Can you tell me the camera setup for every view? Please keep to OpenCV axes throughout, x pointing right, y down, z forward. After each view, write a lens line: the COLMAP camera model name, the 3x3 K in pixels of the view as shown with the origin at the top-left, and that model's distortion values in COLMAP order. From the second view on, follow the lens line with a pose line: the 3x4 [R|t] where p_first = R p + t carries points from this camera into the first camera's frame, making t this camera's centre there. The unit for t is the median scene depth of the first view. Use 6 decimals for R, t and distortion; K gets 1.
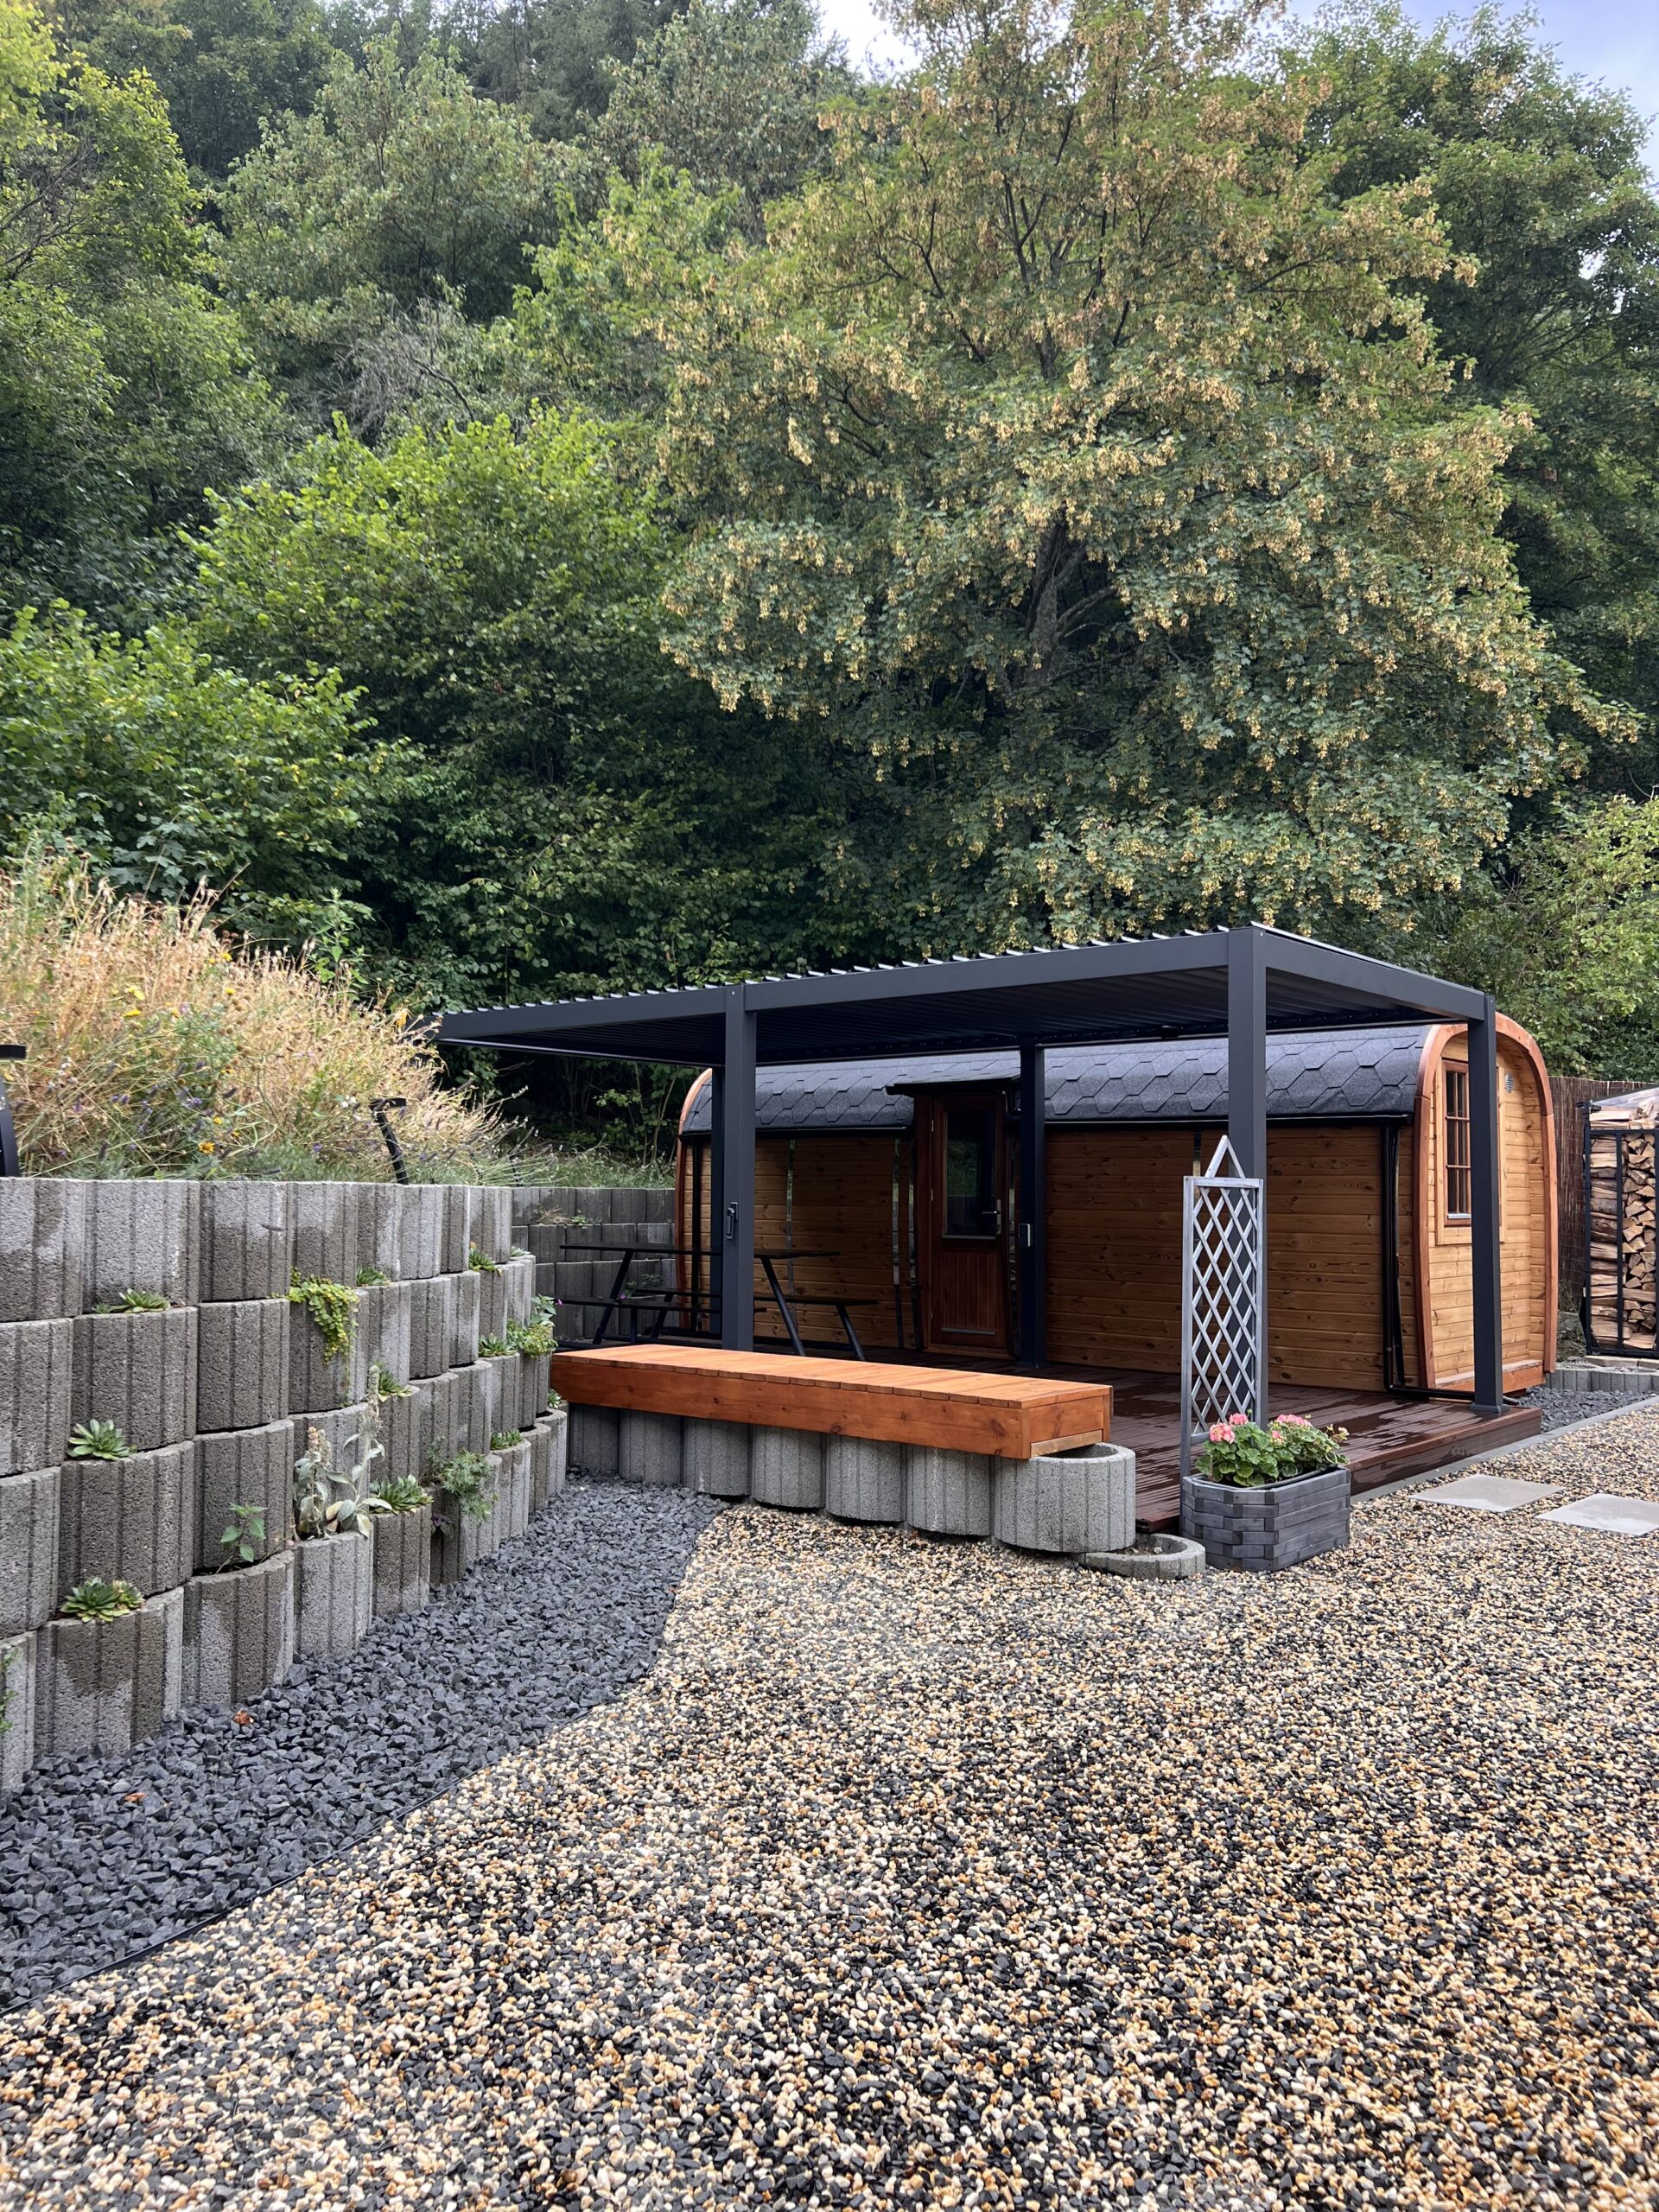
lens RADIAL K [[1698.9, 0, 829.5], [0, 1698.9, 1106.0], [0, 0, 1]] dist [0.042318, 0.000494]
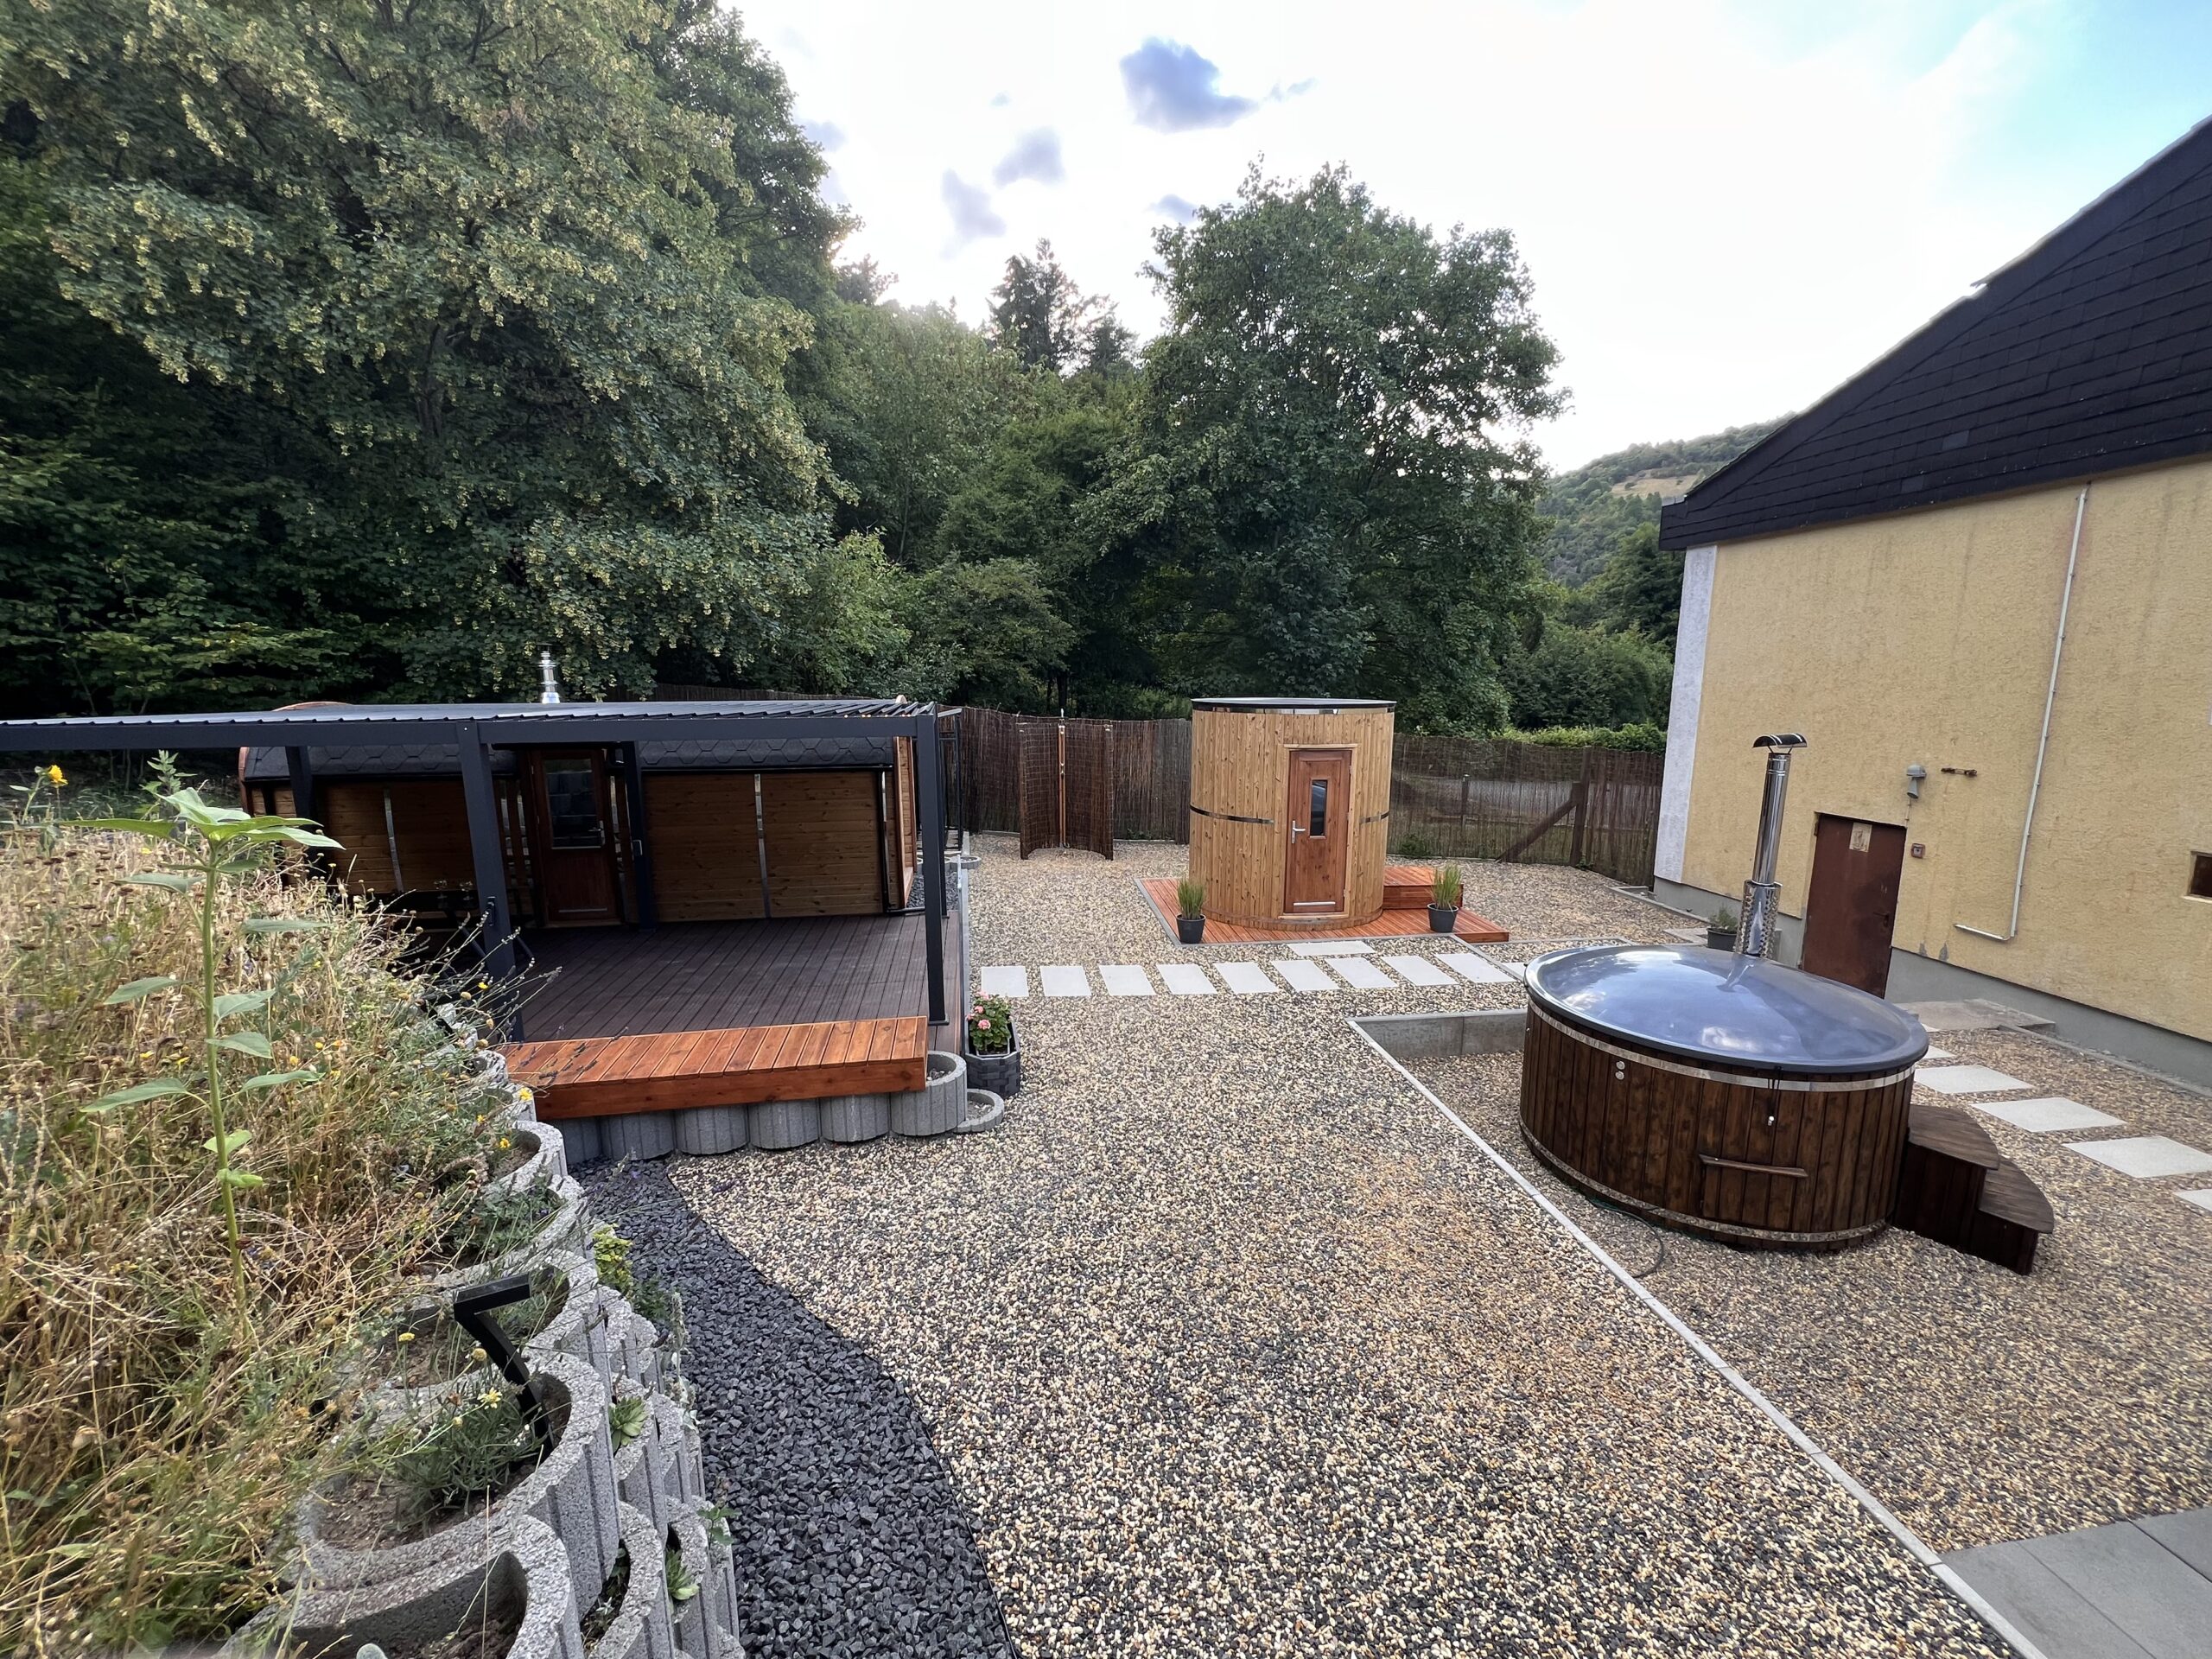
lens RADIAL K [[885.4, 0, 1106.0], [0, 885.4, 829.5], [0, 0, 1]] dist [-0.001270, -0.000014]
pose [[0.659703, -0.139518, 0.738462, -0.124449], [-0.026838, 0.977616, 0.208677, -0.076431], [-0.751047, -0.157483, 0.641192, 0.114125]]
